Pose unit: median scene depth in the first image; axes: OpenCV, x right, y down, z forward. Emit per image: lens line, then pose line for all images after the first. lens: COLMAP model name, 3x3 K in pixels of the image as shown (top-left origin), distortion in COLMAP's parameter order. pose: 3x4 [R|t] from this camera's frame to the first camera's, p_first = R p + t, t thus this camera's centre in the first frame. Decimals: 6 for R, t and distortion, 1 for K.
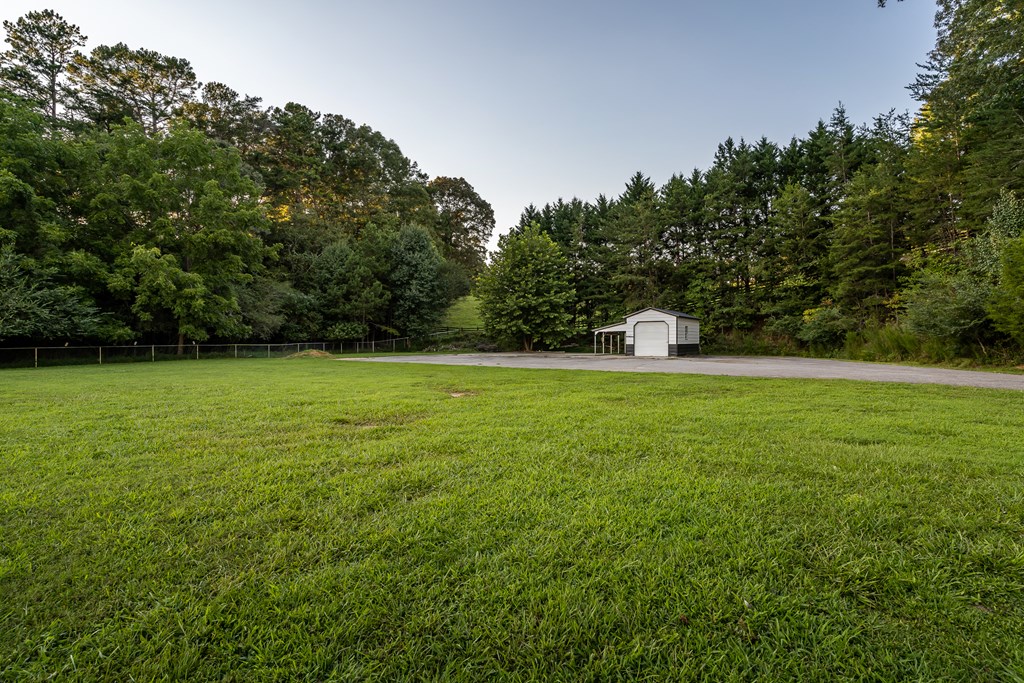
lens RADIAL K [[498.4, 0, 512.0], [0, 498.4, 341.5], [0, 0, 1]] dist [-0.040840, 0.023465]
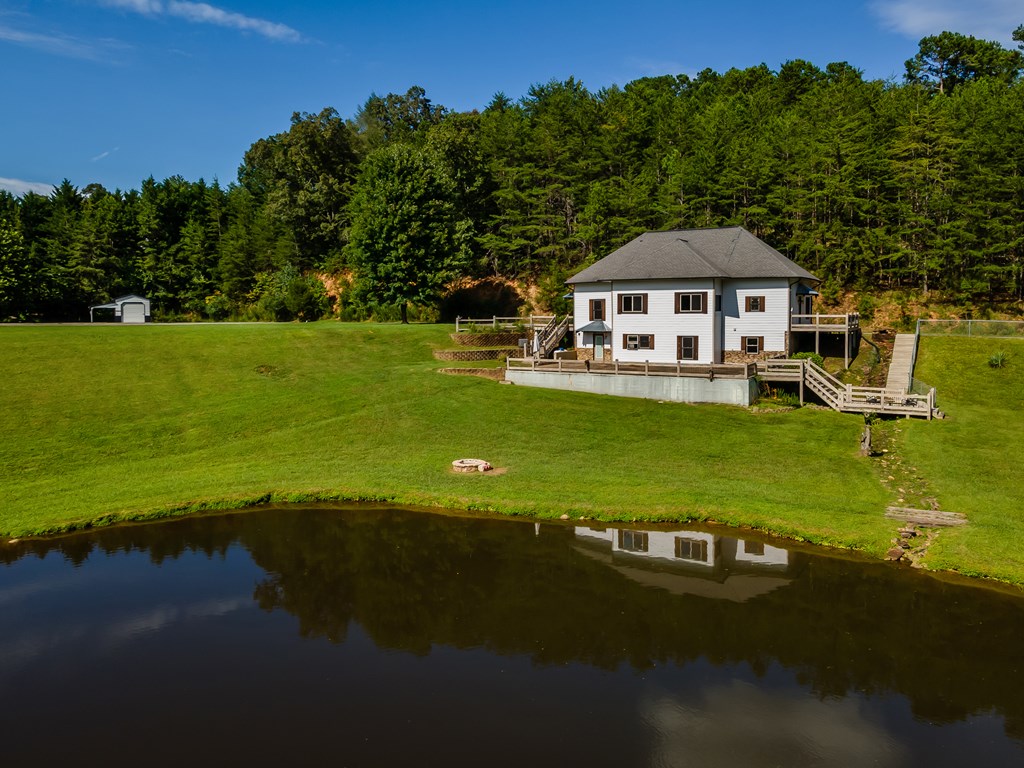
lens RADIAL K [[786.7, 0, 508.8], [0, 786.7, 347.6], [0, 0, 1]] dist [0.043210, -0.003330]
pose [[0.480446, -0.042184, 0.876009, -1.444365], [0.010036, 0.999042, 0.042604, 0.010252], [-0.876967, -0.011677, 0.480409, -1.393401]]
